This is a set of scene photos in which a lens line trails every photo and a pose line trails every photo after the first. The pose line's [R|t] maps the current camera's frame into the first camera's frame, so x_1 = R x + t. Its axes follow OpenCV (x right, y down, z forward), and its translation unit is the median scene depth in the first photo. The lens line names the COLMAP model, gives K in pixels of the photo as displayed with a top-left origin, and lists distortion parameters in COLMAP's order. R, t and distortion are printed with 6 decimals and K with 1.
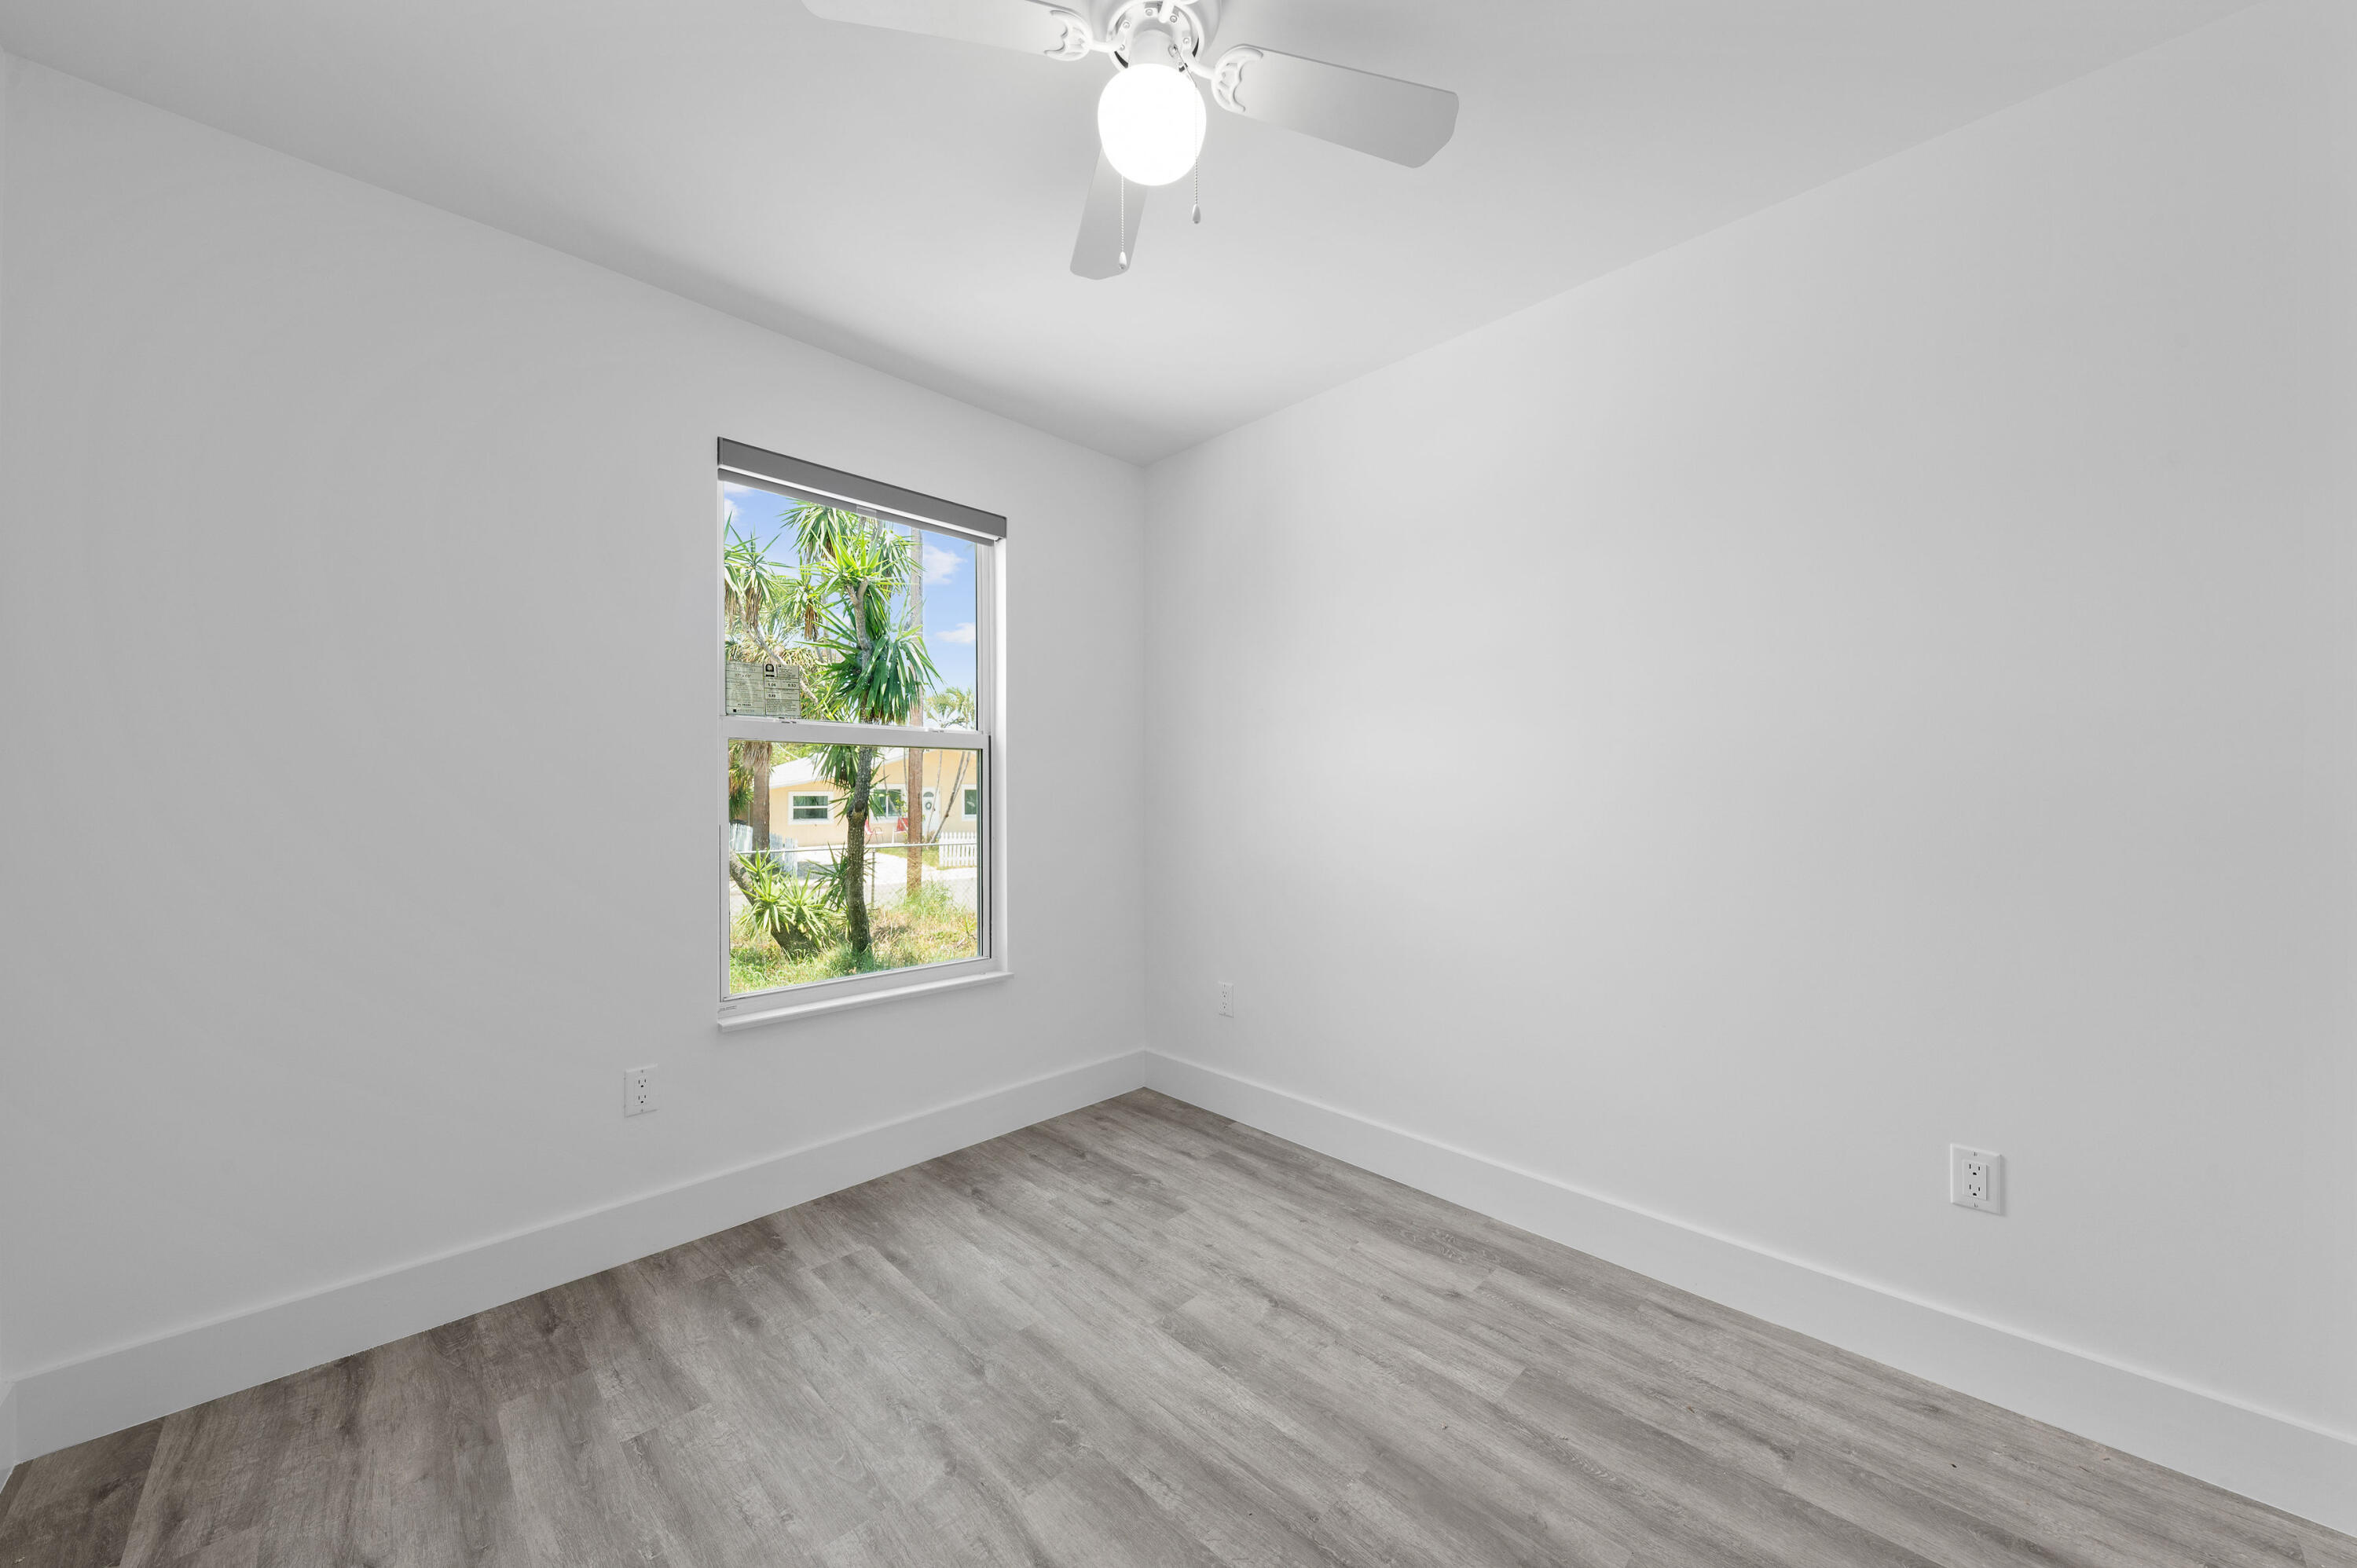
lens RADIAL K [[829.9, 0, 1174.1], [0, 829.9, 784.4], [0, 0, 1]] dist [-0.001292, -0.003198]
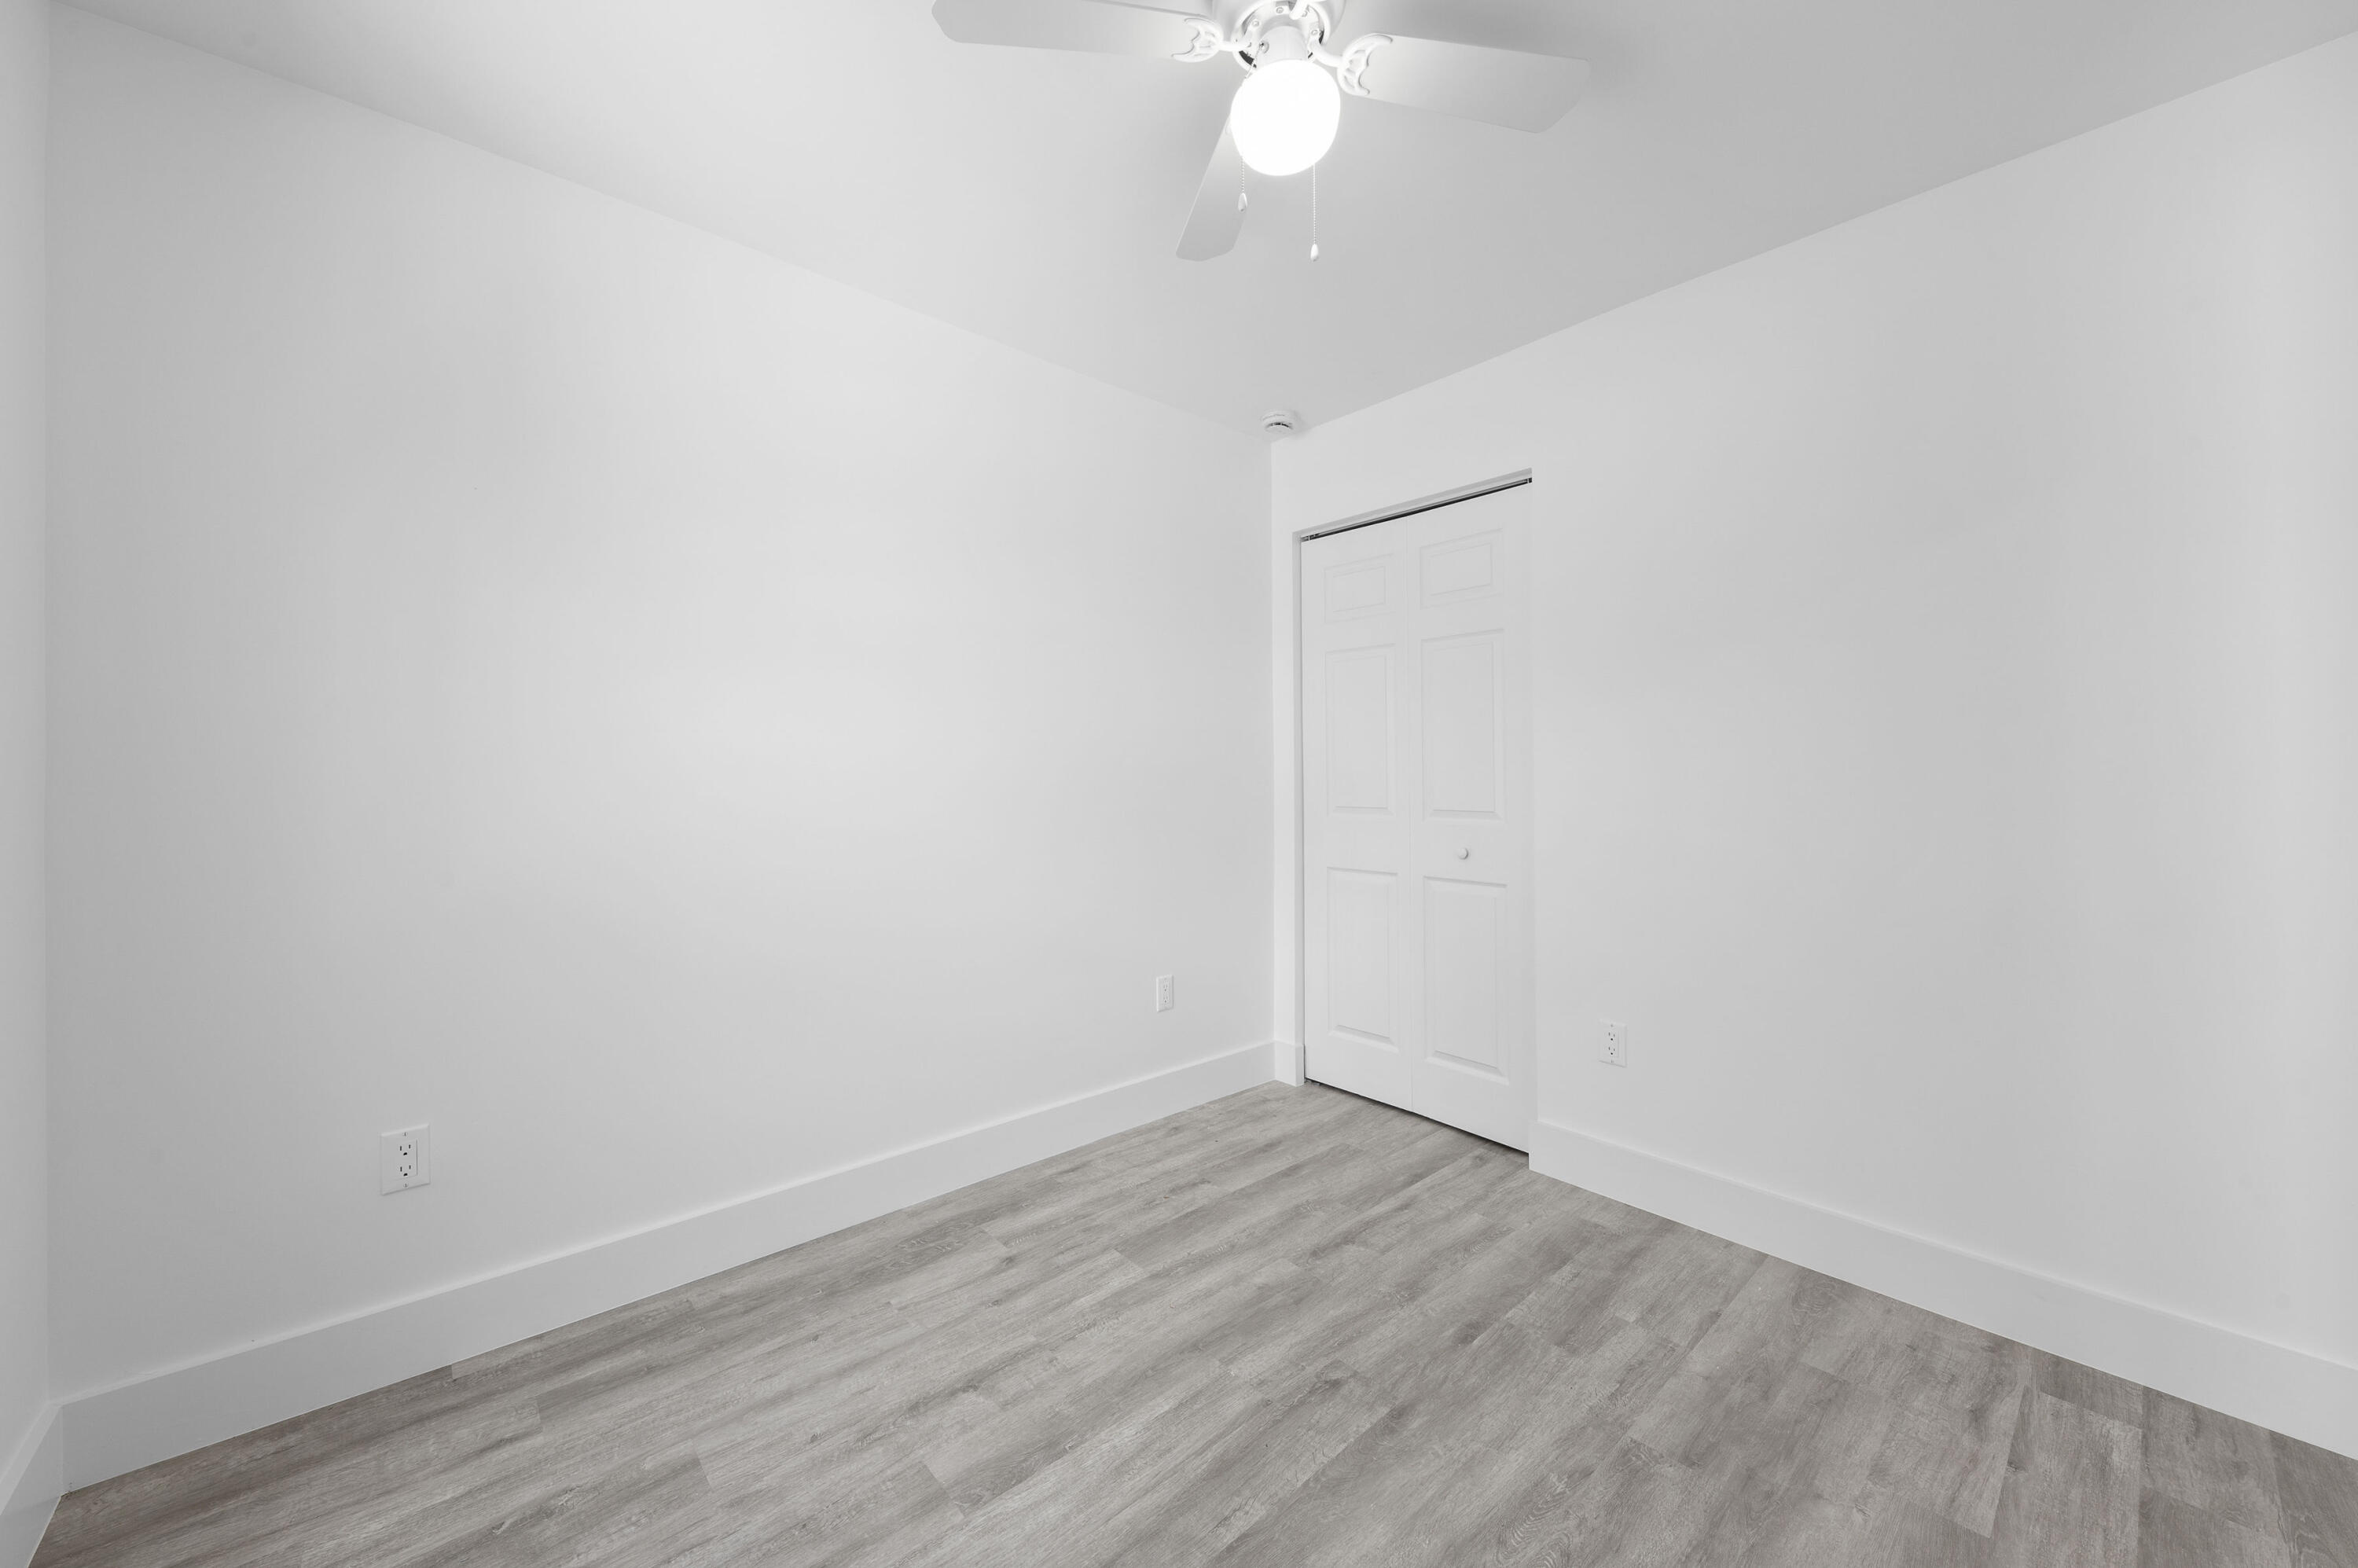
lens RADIAL K [[830.2, 0, 1177.8], [0, 830.2, 775.1], [0, 0, 1]] dist [-0.001292, -0.003198]
pose [[0.062968, 0.000243, 0.998016, -0.763570], [-0.007151, 0.999974, 0.000208, 0.005733], [-0.997990, -0.007150, 0.062968, 0.808754]]
